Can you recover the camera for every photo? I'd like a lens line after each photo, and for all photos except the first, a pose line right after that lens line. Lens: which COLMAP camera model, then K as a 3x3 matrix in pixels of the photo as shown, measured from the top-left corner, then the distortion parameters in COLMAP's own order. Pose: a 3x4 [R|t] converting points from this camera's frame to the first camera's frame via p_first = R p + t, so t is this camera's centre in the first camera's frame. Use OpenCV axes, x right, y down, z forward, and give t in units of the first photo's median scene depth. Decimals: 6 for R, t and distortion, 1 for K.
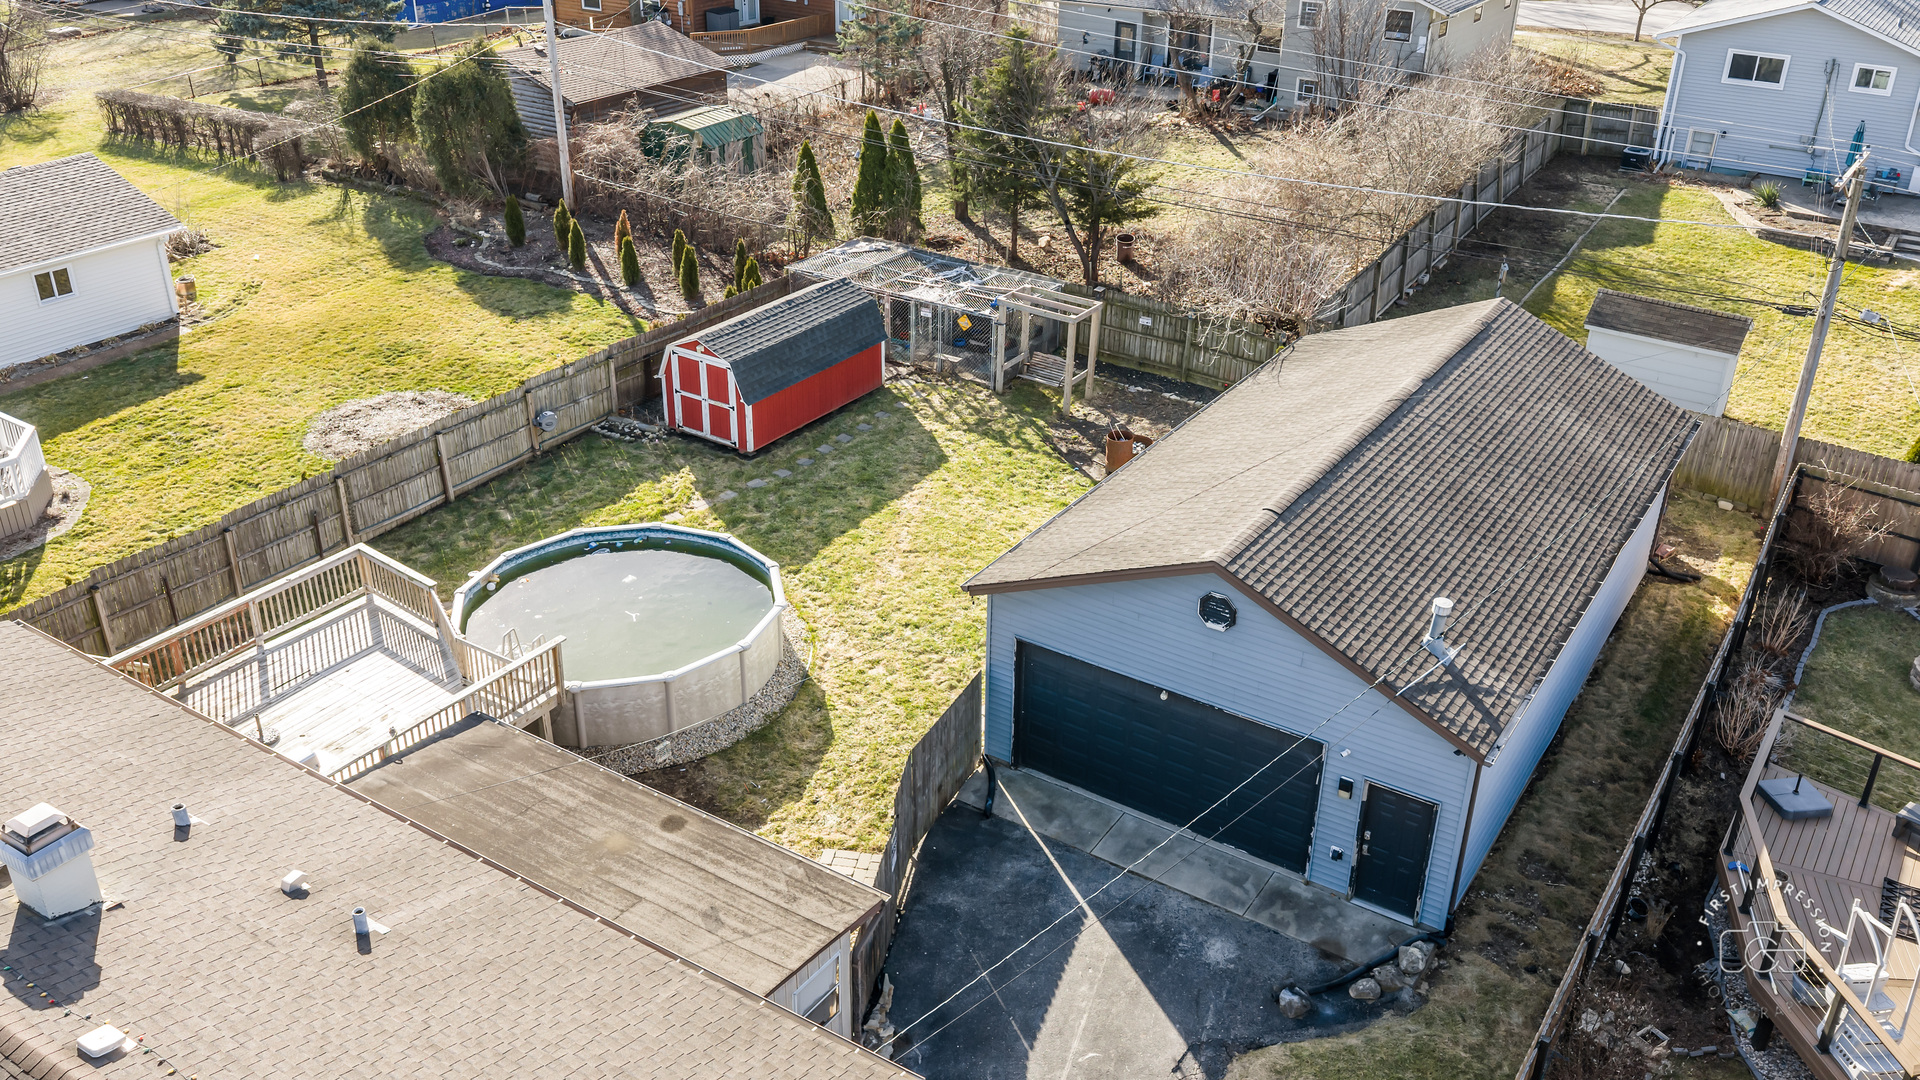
lens RADIAL K [[1591.0, 0, 960.0], [0, 1591.0, 540.0], [0, 0, 1]] dist [0.008975, -0.050254]
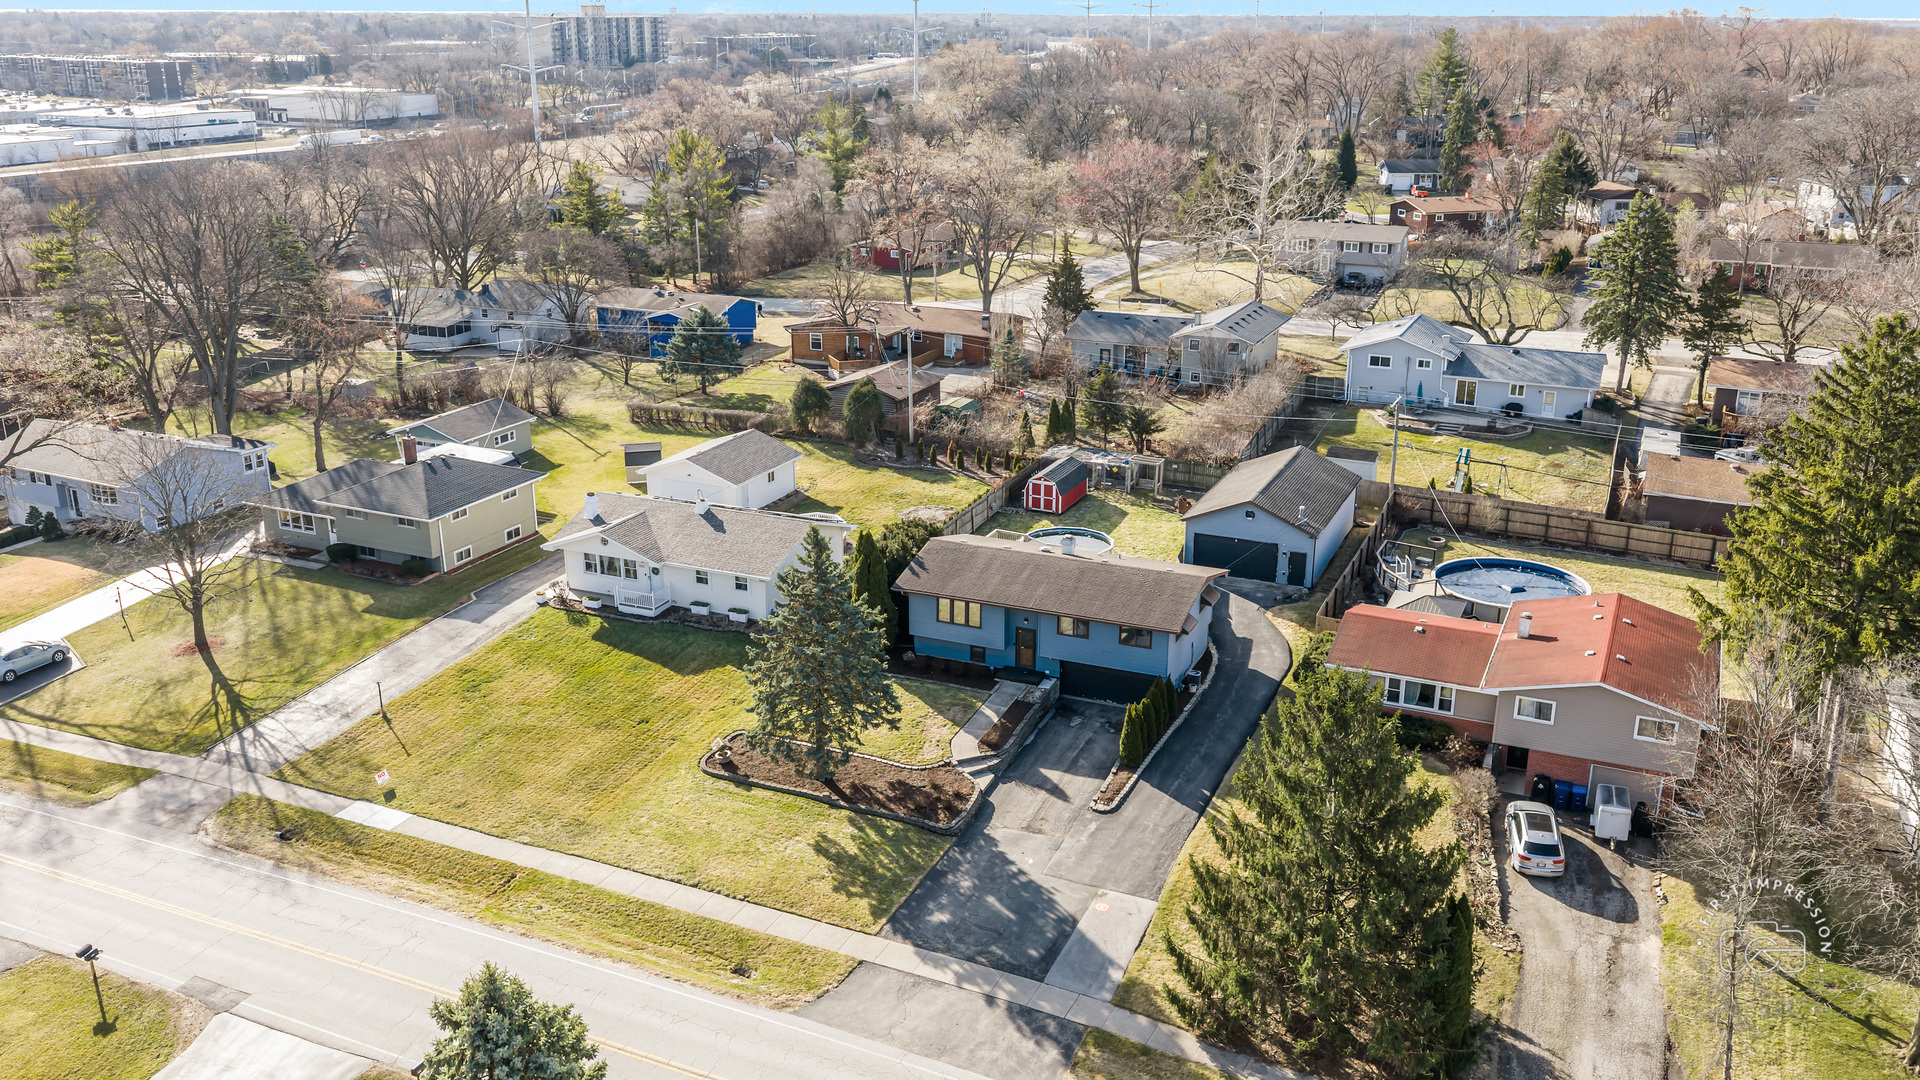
lens RADIAL K [[1591.0, 0, 960.0], [0, 1591.0, 540.0], [0, 0, 1]] dist [0.008975, -0.050254]
pose [[0.987082, -0.062184, 0.147654, -0.700906], [0.084562, 0.984991, -0.150475, 0.391355], [-0.136081, 0.161017, 0.977525, -1.715857]]
